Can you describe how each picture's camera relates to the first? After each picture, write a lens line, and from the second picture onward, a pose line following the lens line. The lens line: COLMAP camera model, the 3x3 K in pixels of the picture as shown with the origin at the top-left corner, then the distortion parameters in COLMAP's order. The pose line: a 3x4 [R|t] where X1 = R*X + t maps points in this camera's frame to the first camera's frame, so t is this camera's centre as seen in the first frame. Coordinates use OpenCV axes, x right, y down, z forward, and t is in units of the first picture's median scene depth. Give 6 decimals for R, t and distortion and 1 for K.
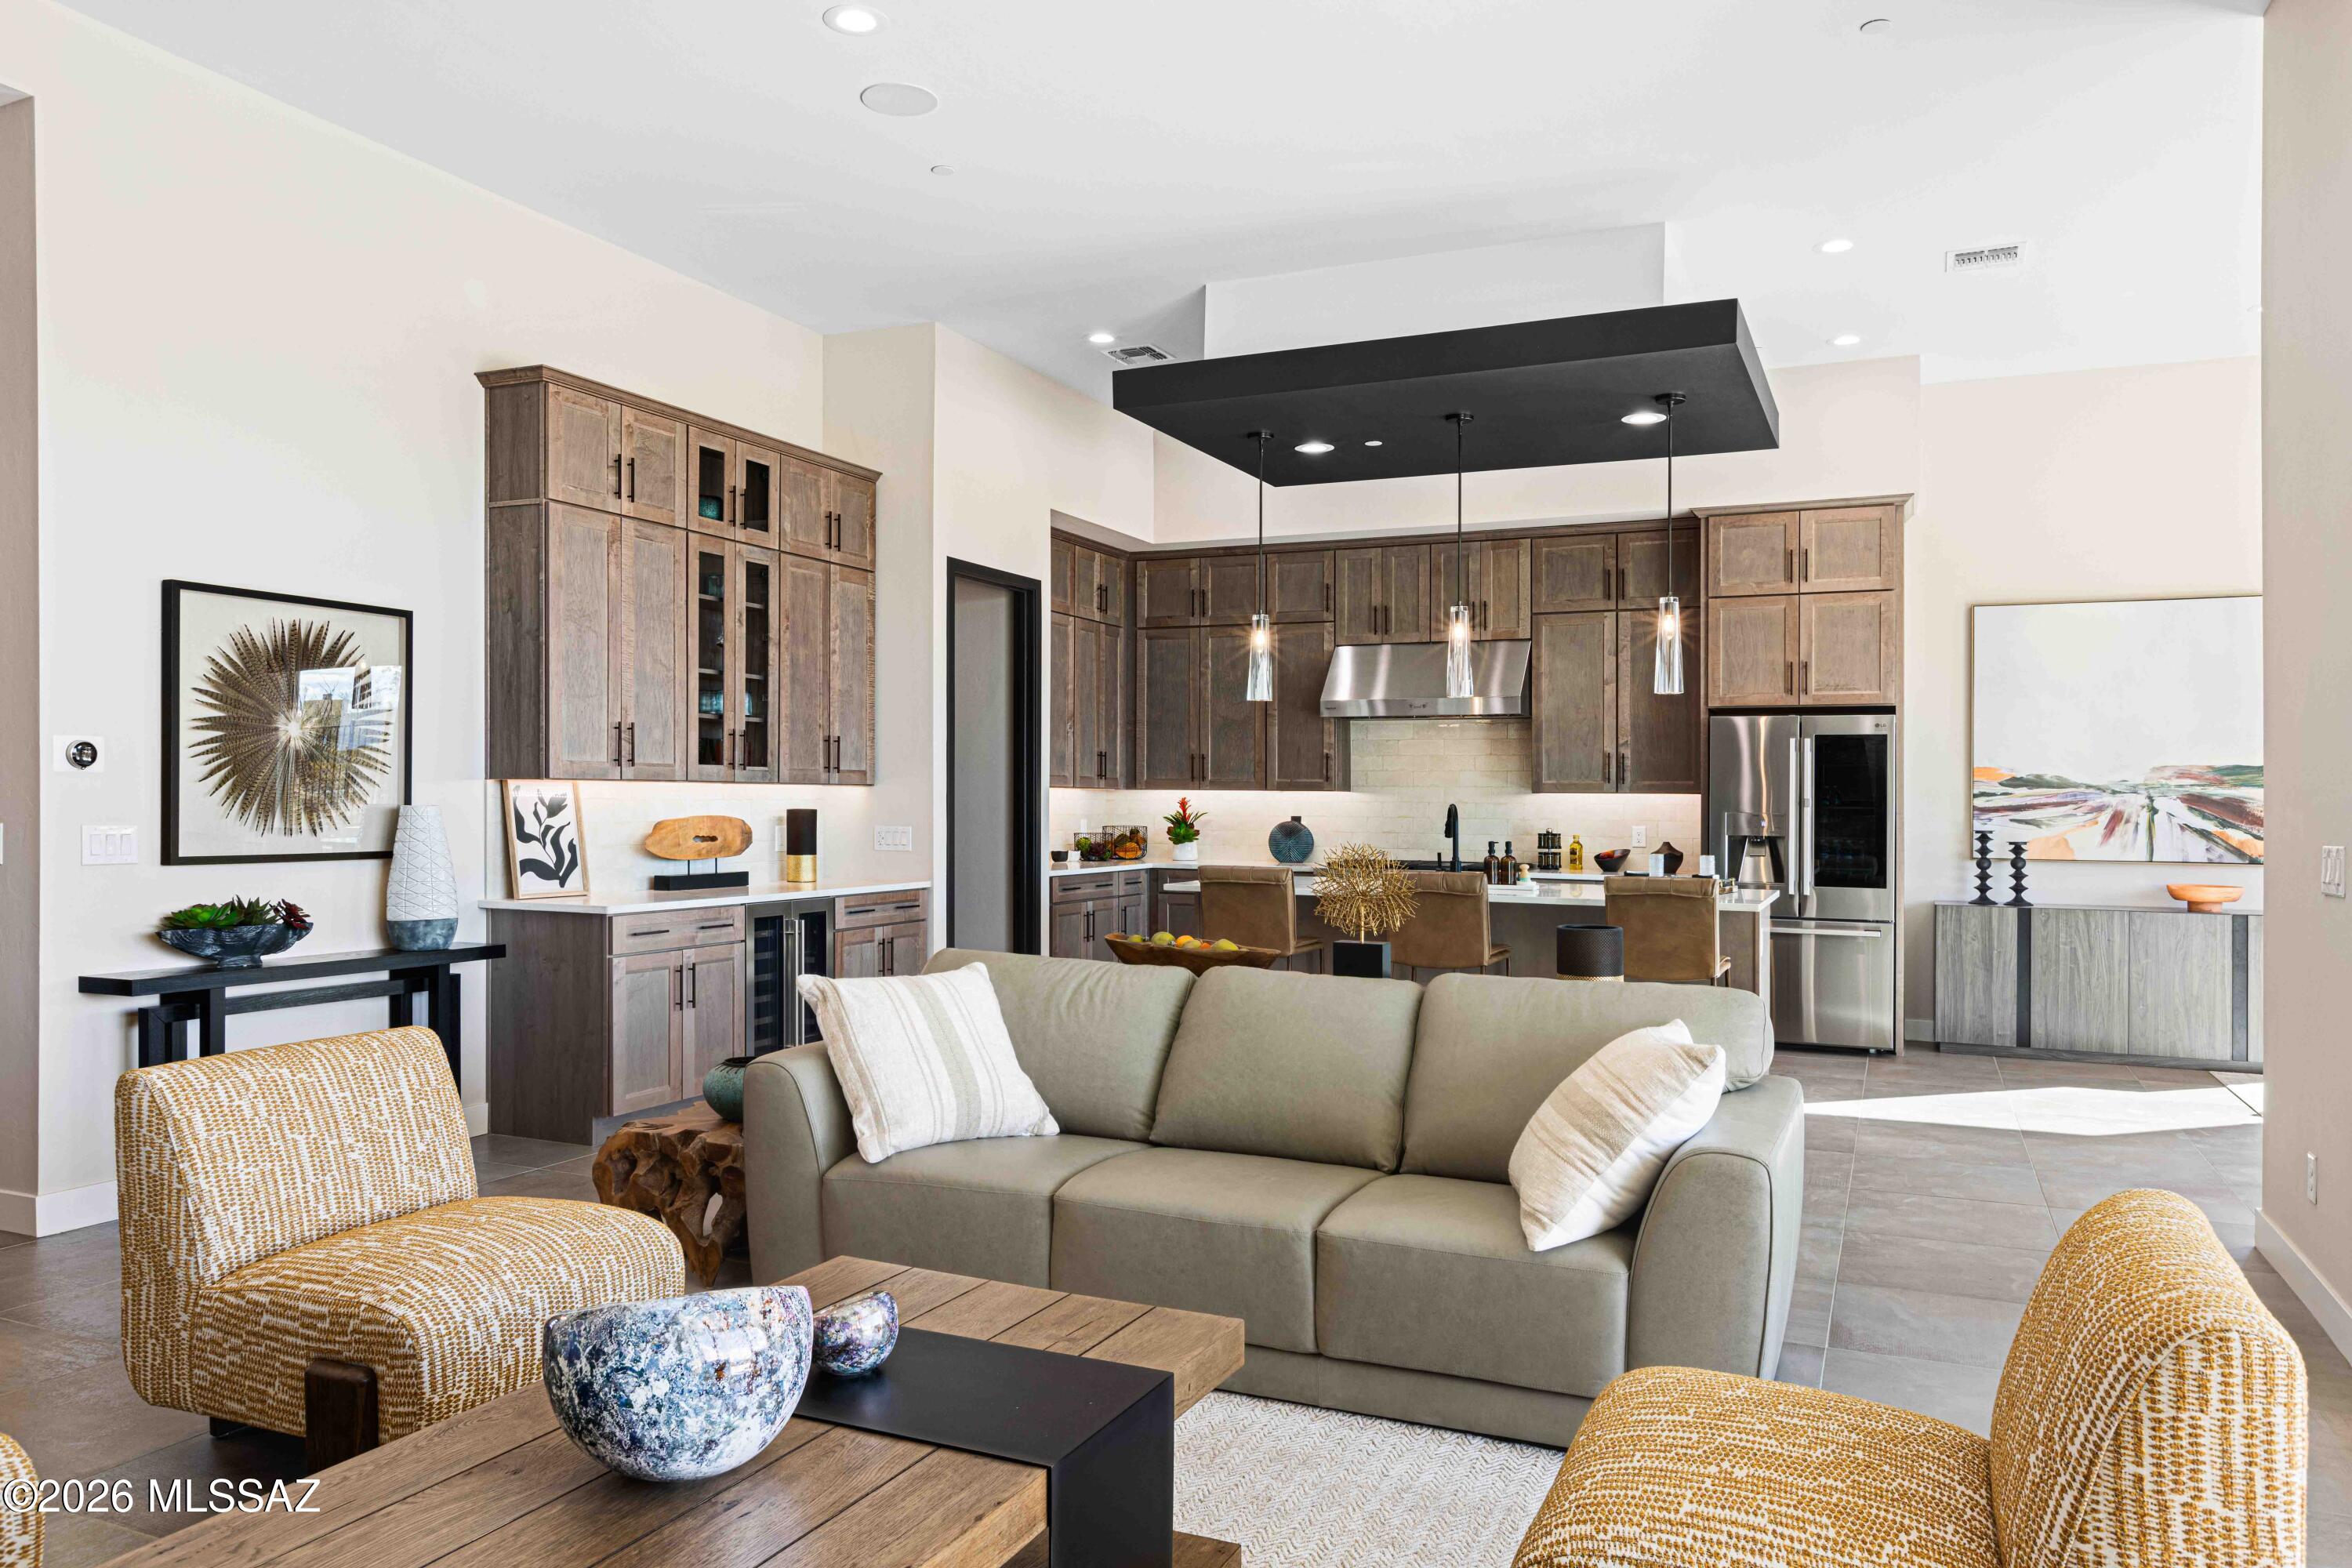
lens RADIAL K [[1608.2, 0, 1170.8], [0, 1608.2, 791.7], [0, 0, 1]] dist [-0.002540, 0.002244]
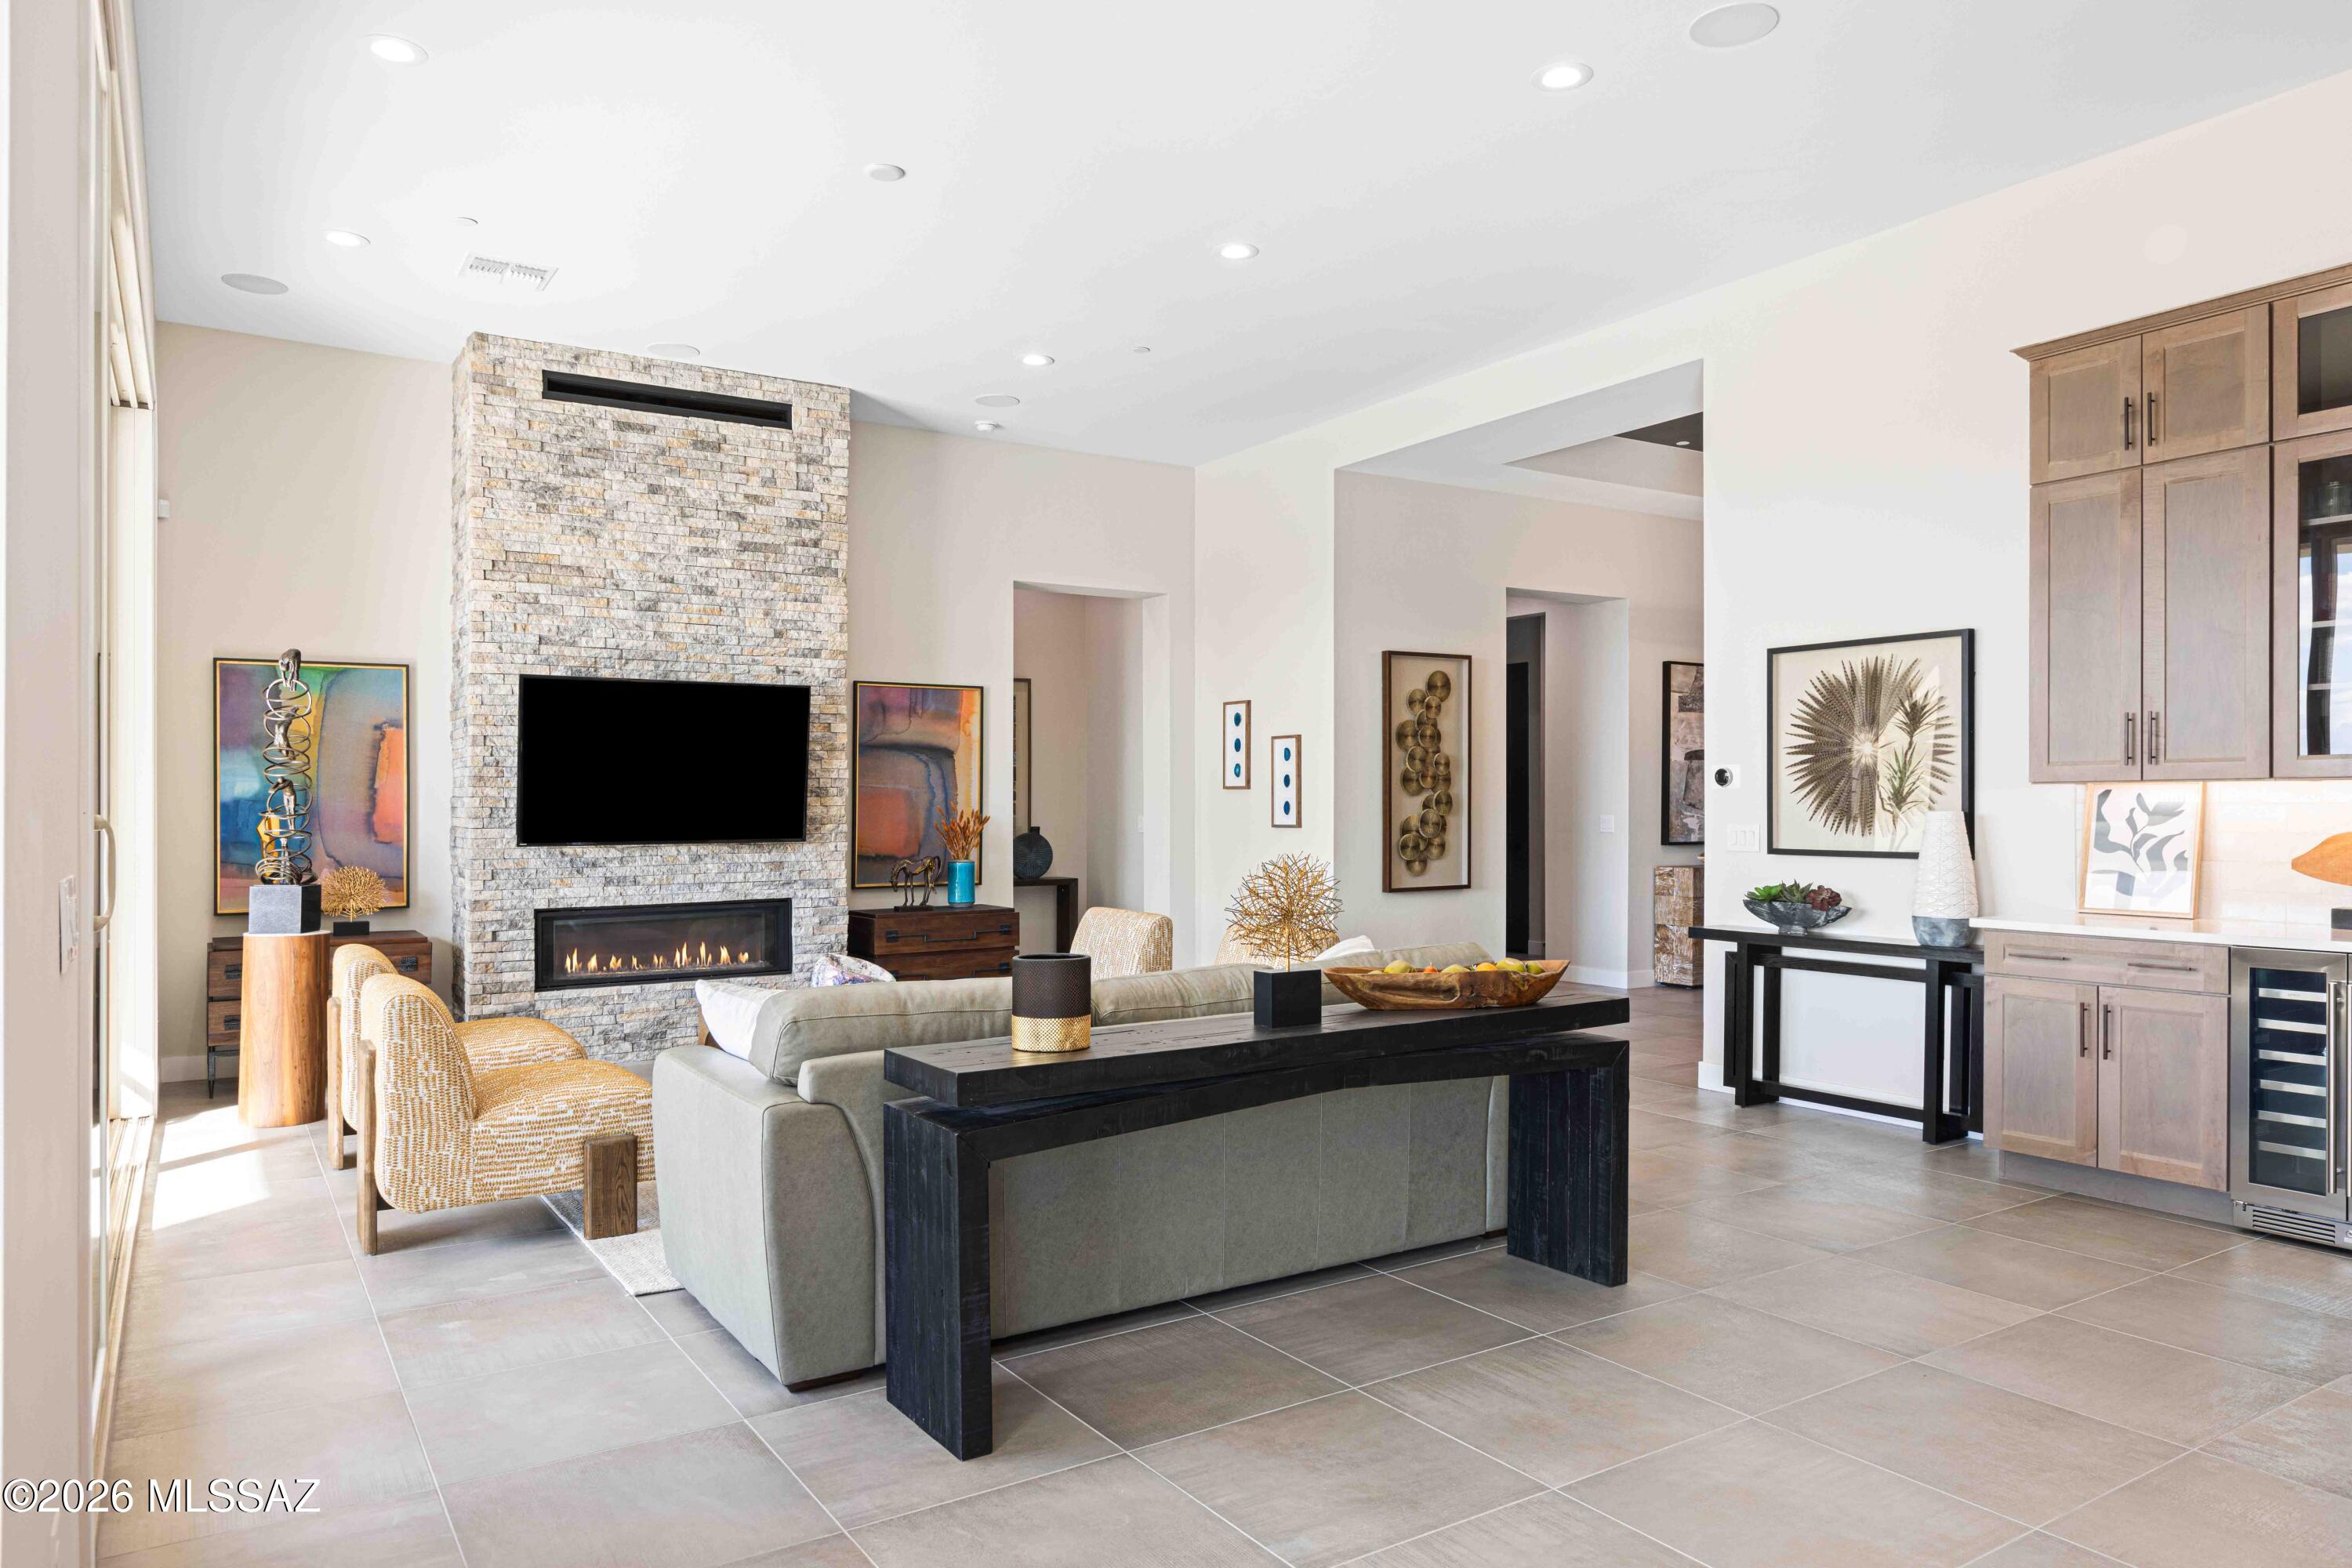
lens RADIAL K [[1505.5, 0, 1203.7], [0, 1505.5, 703.3], [0, 0, 1]] dist [-0.000765, -0.000175]
pose [[-0.526028, -0.062818, -0.848144, 0.520885], [0.004659, 0.997041, -0.076736, 0.009111], [0.850455, -0.044317, -0.524179, 0.881097]]
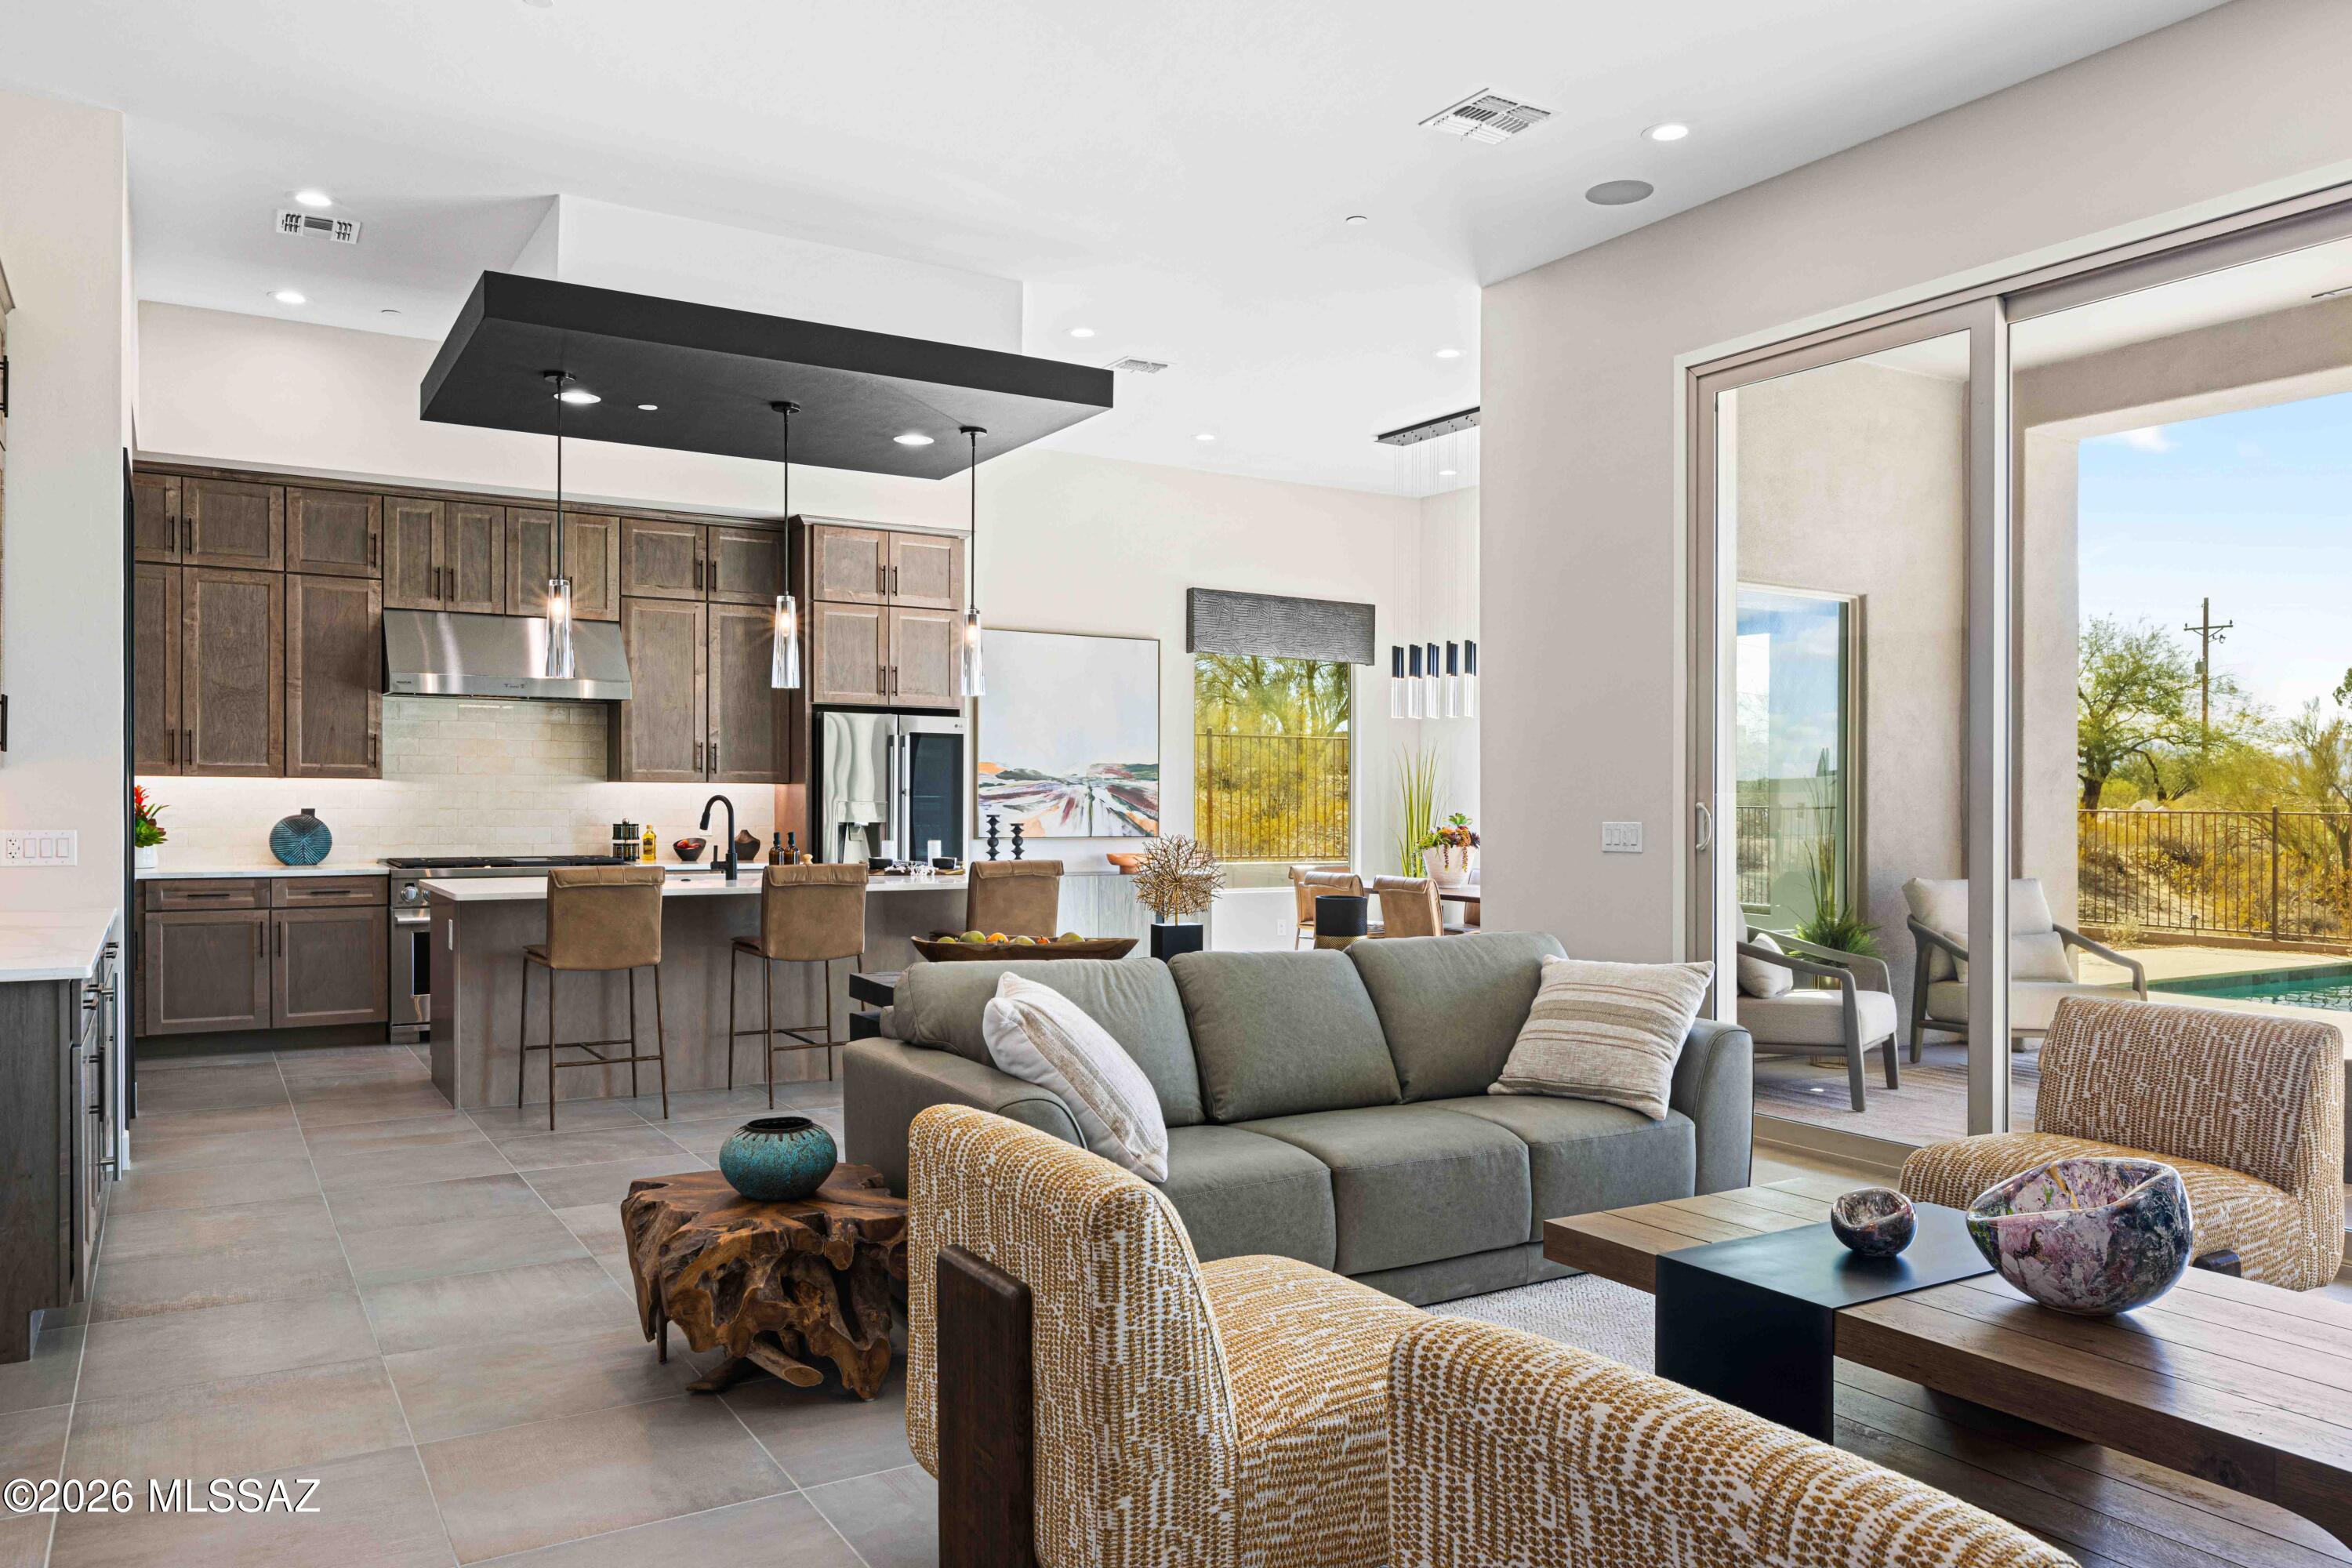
lens RADIAL K [[1608.2, 0, 1170.8], [0, 1608.2, 791.7], [0, 0, 1]] dist [-0.002540, 0.002244]
pose [[0.566842, -0.001891, 0.823825, -0.507423], [-0.007277, 0.999947, 0.007302, -0.003755], [-0.823795, -0.010134, 0.566798, 0.240971]]
